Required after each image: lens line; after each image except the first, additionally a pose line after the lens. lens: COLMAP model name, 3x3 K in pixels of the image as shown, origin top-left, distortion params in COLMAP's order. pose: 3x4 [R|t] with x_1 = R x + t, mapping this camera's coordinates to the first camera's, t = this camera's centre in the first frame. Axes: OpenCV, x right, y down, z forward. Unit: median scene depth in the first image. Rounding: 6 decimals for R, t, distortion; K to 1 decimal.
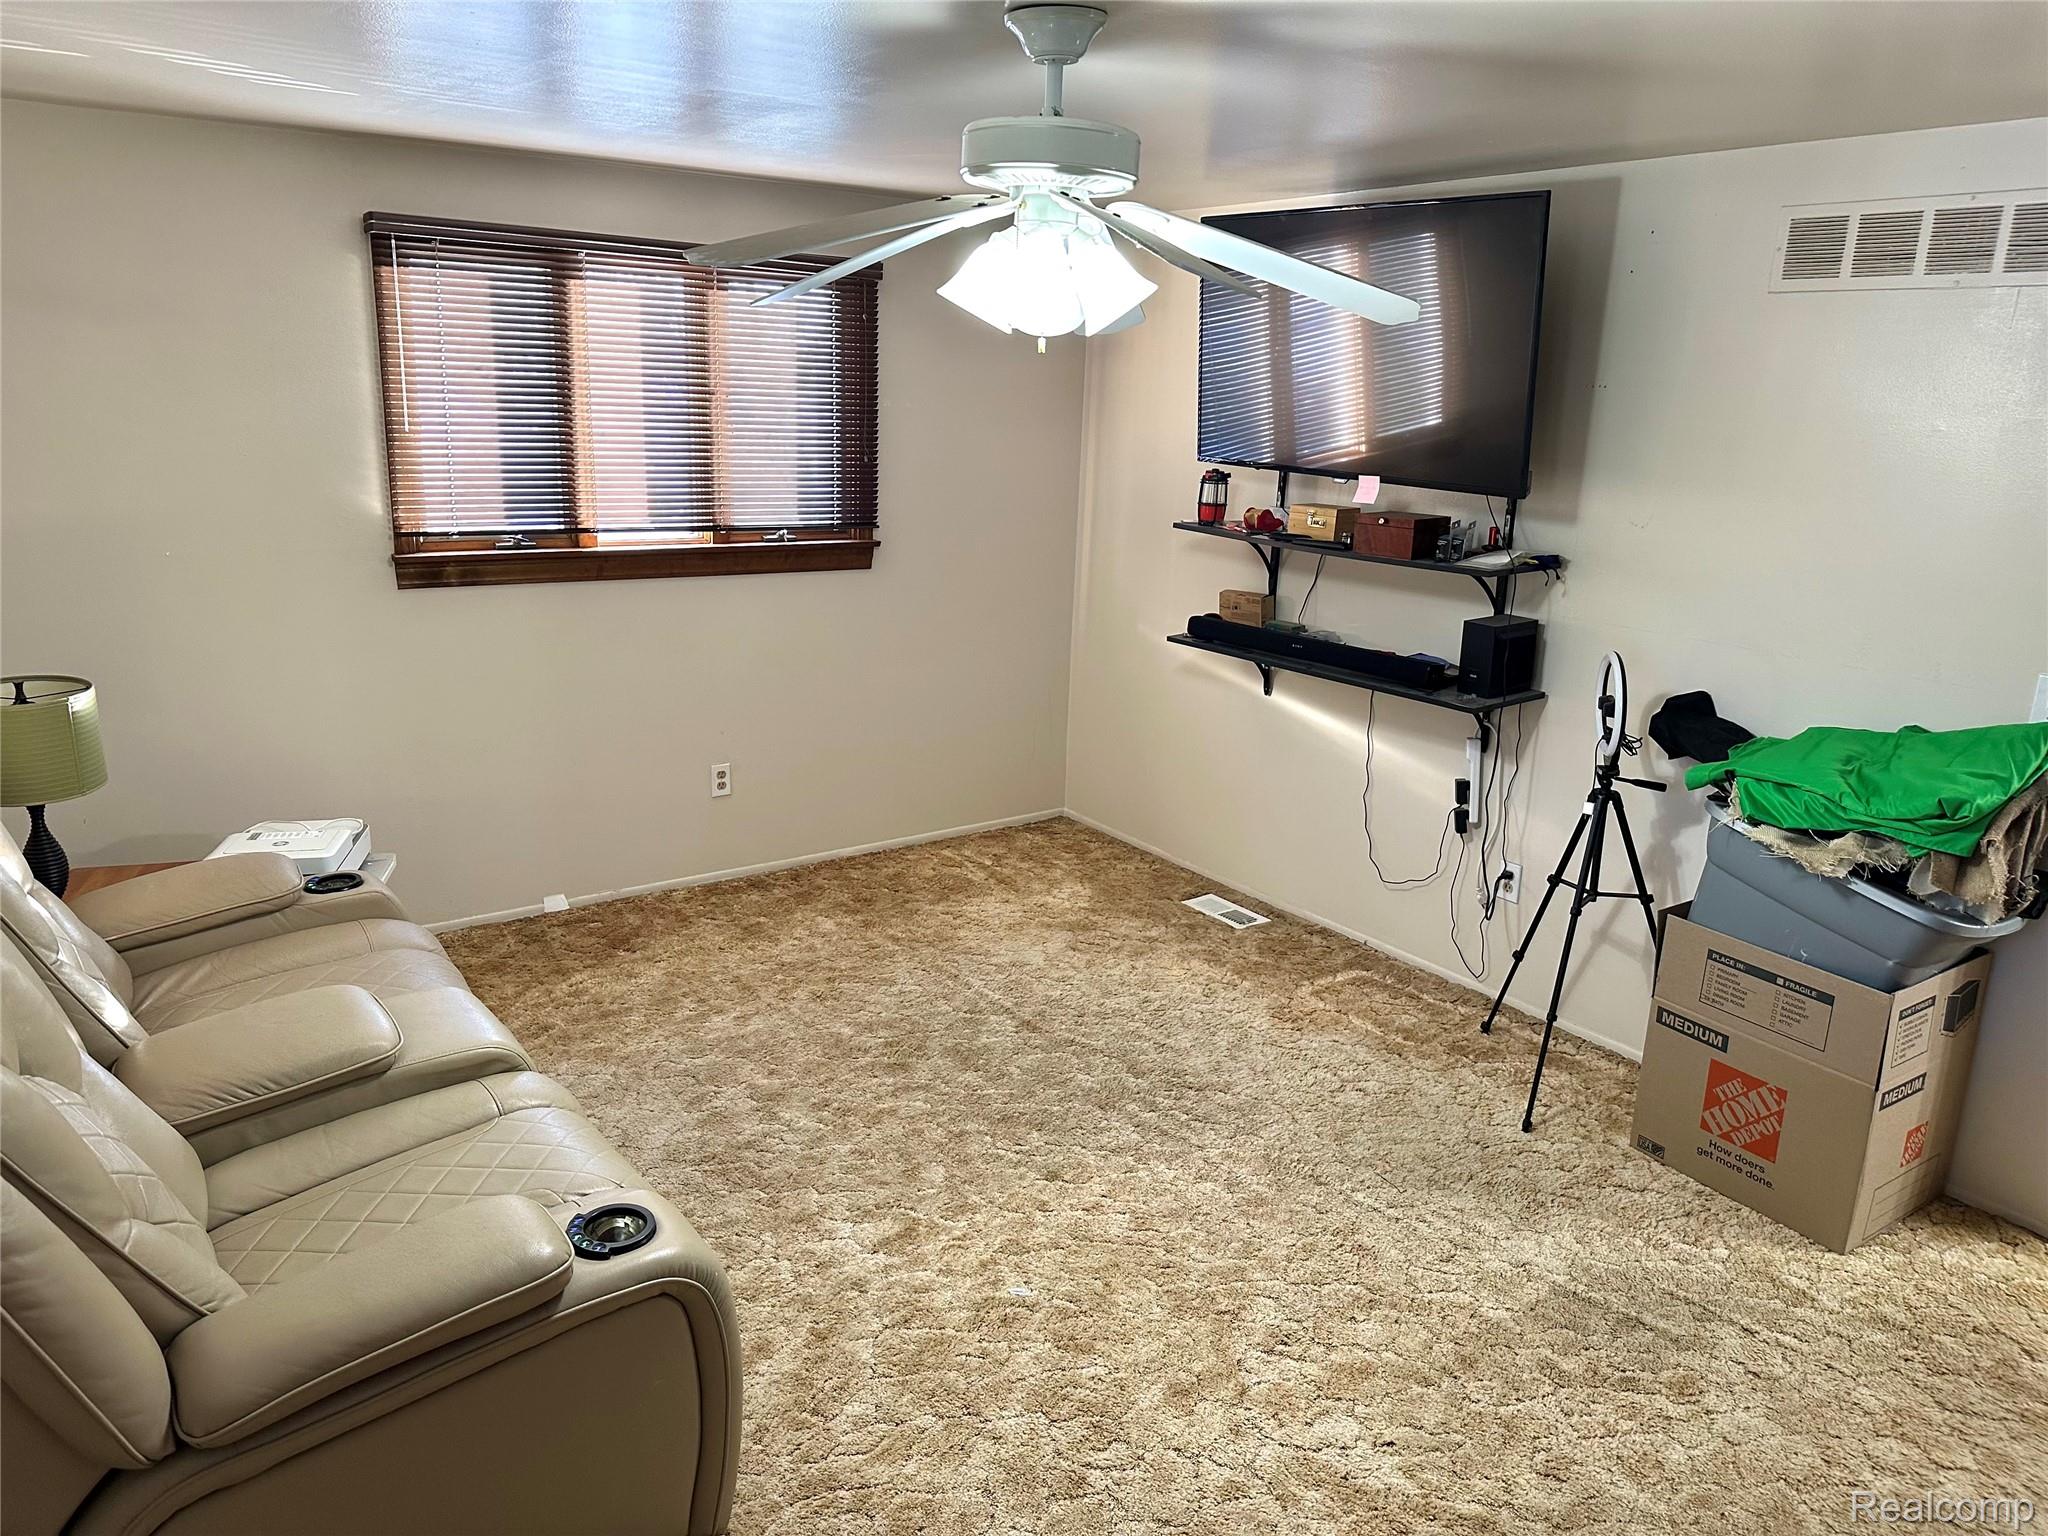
lens RADIAL K [[1433.6, 0, 1028.7], [0, 1433.6, 774.6], [0, 0, 1]] dist [0.019011, -0.032539]
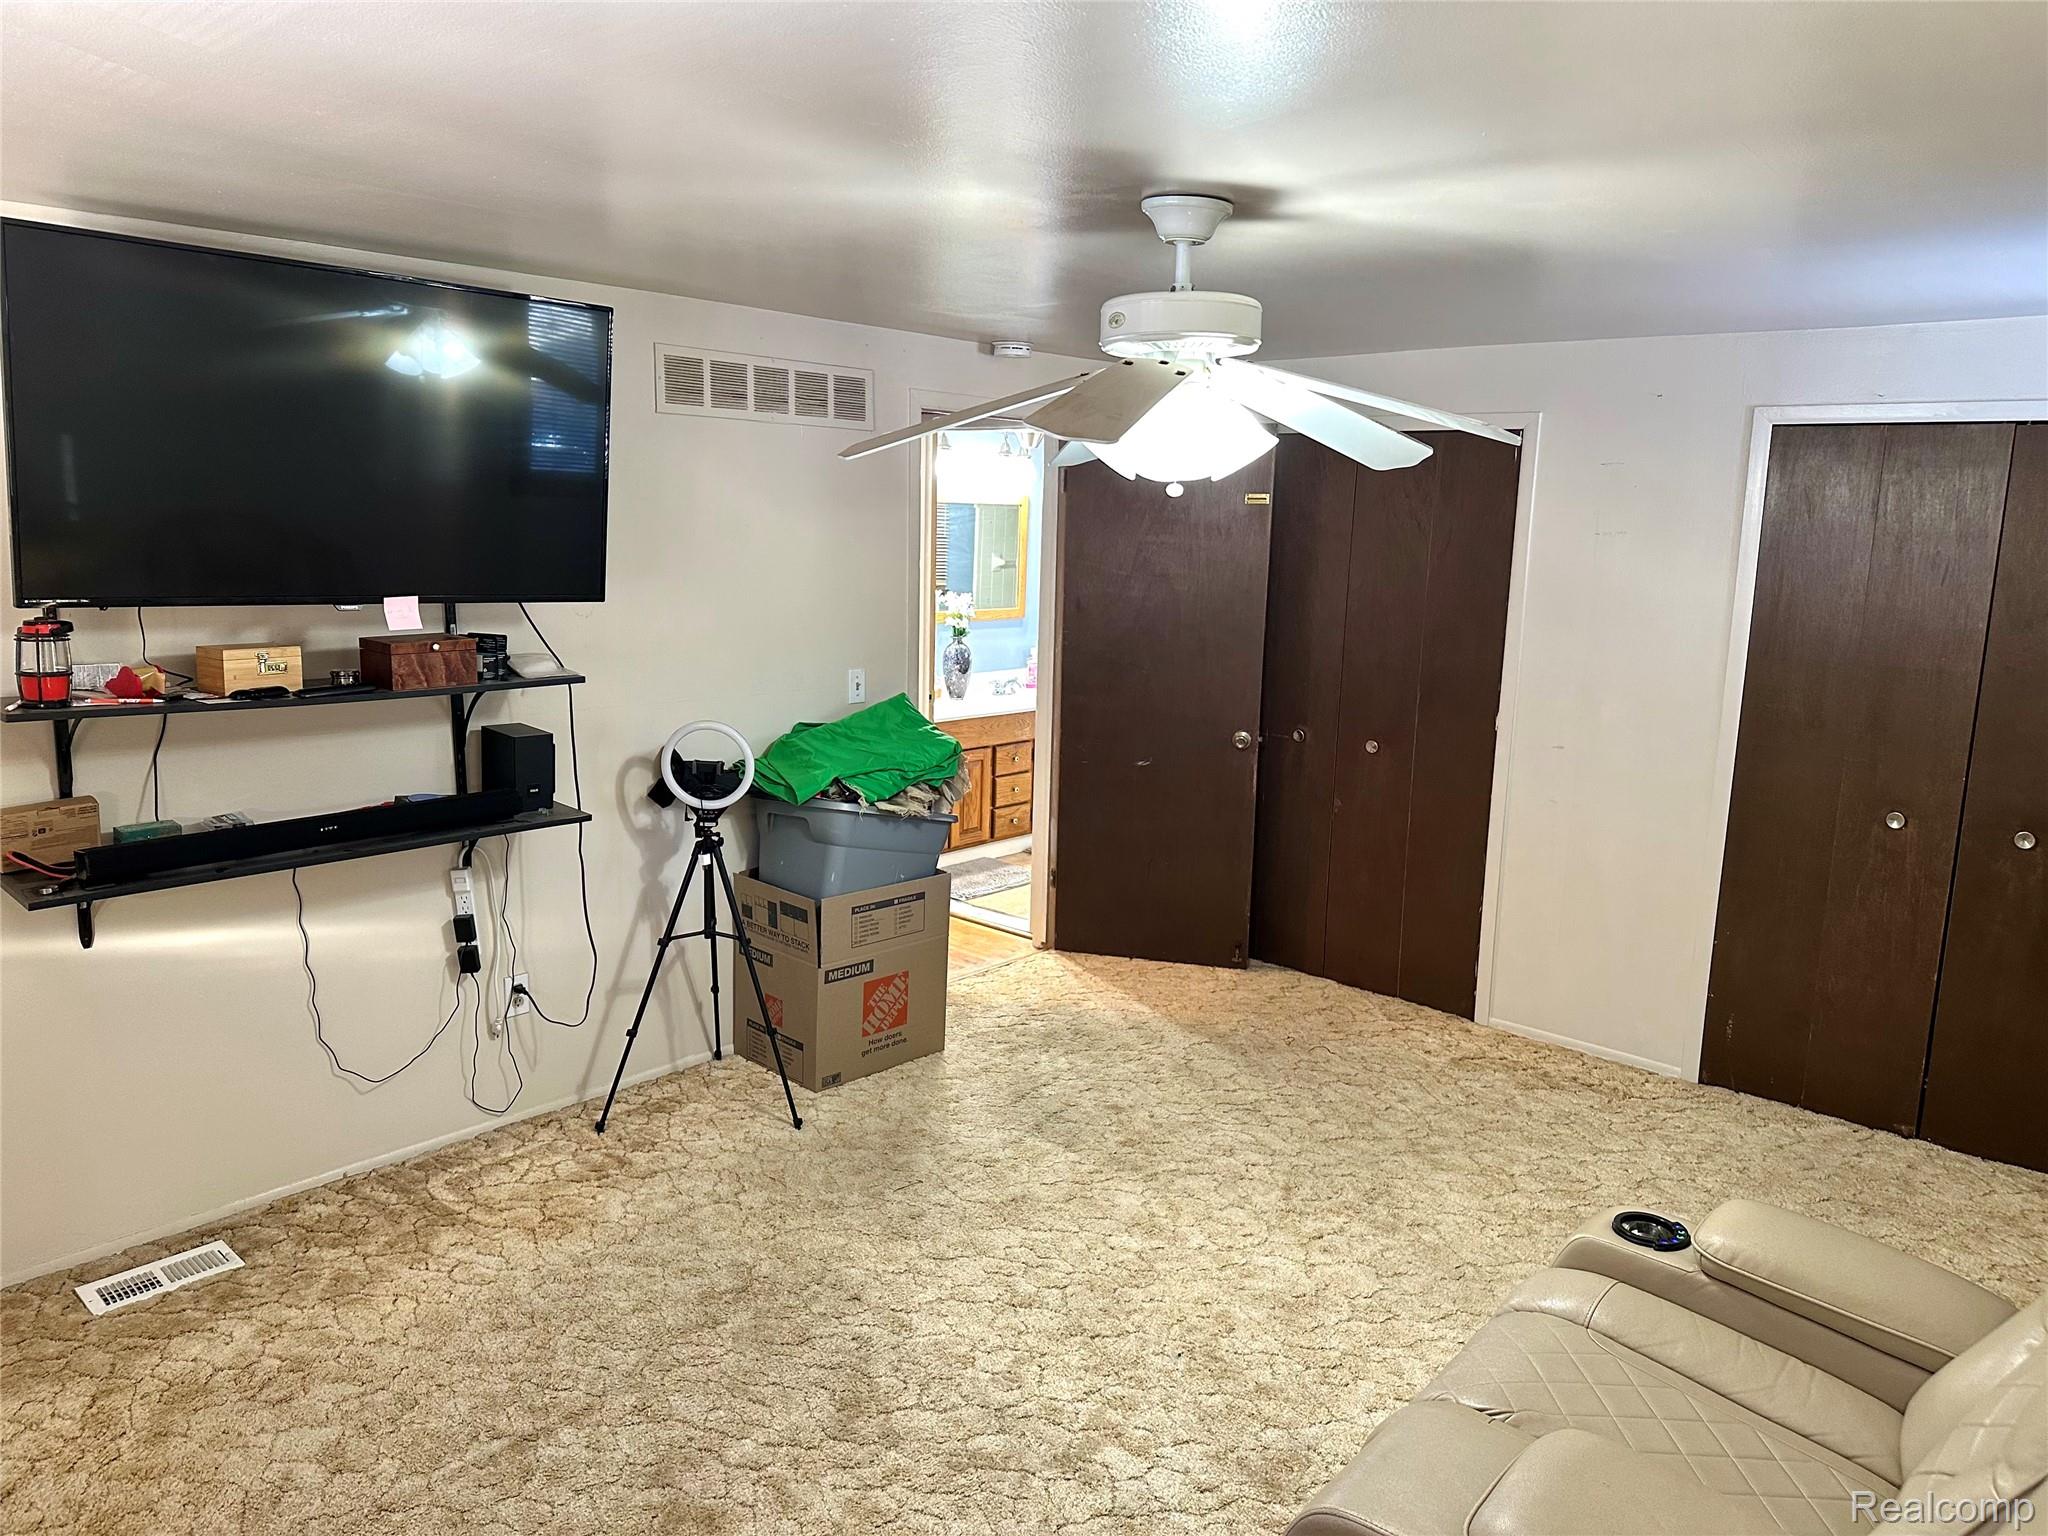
lens RADIAL K [[1433.6, 0, 1026.8], [0, 1433.6, 755.4], [0, 0, 1]] dist [0.019011, -0.032539]
pose [[-0.236752, -0.204174, 0.949875, -0.638186], [0.217742, 0.941650, 0.256677, -0.253279], [-0.946857, 0.267596, -0.178480, 0.826895]]
